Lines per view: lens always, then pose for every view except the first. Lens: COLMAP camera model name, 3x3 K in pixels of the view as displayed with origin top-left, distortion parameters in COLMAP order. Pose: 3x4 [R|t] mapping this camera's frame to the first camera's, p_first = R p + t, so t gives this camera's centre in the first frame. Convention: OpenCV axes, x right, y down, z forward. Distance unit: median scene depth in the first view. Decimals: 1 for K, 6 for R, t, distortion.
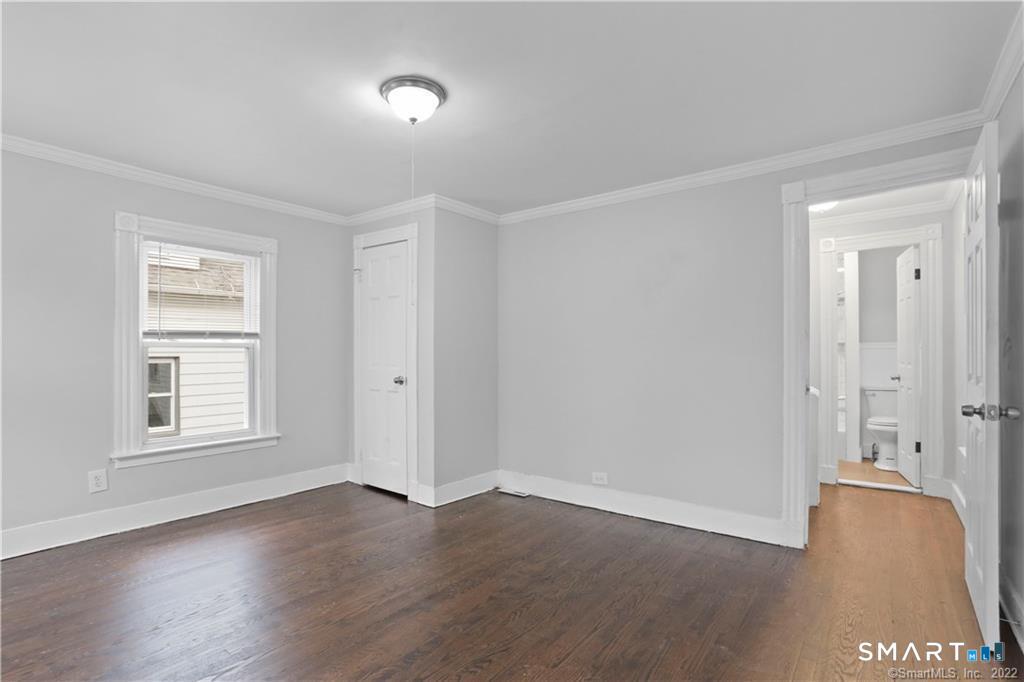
lens RADIAL K [[497.5, 0, 509.6], [0, 497.5, 346.6], [0, 0, 1]] dist [-0.048652, 0.019857]
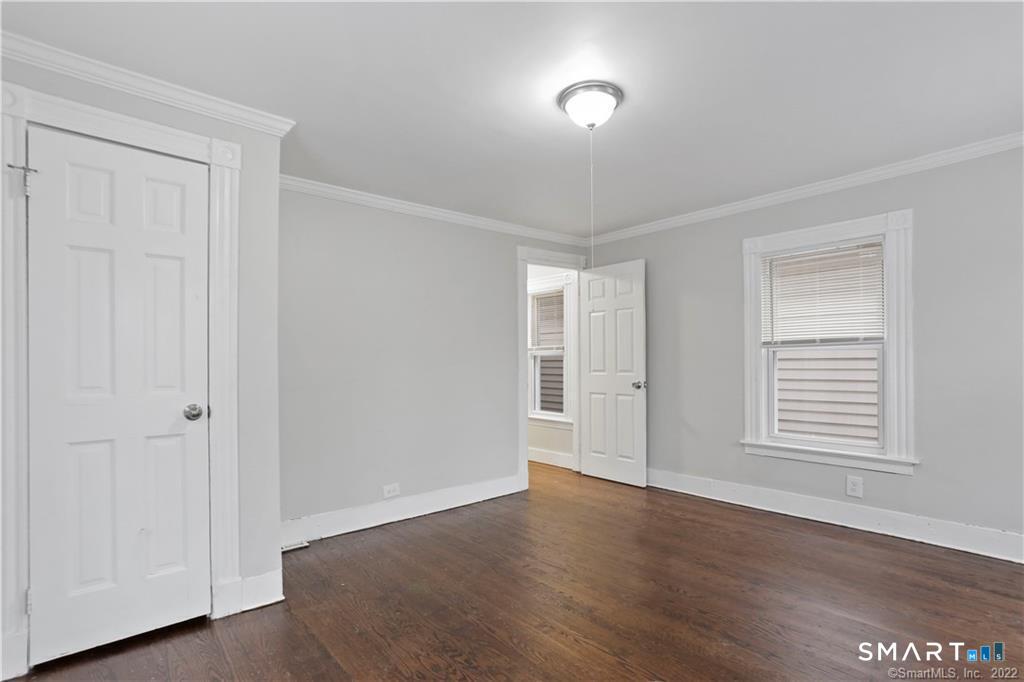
lens RADIAL K [[497.5, 0, 522.2], [0, 497.5, 349.2], [0, 0, 1]] dist [-0.048652, 0.019857]
pose [[0.185412, 0.018082, 0.982494, -0.755808], [-0.003601, 0.999836, -0.017722, 0.006475], [-0.982654, -0.000252, 0.185447, 0.593611]]
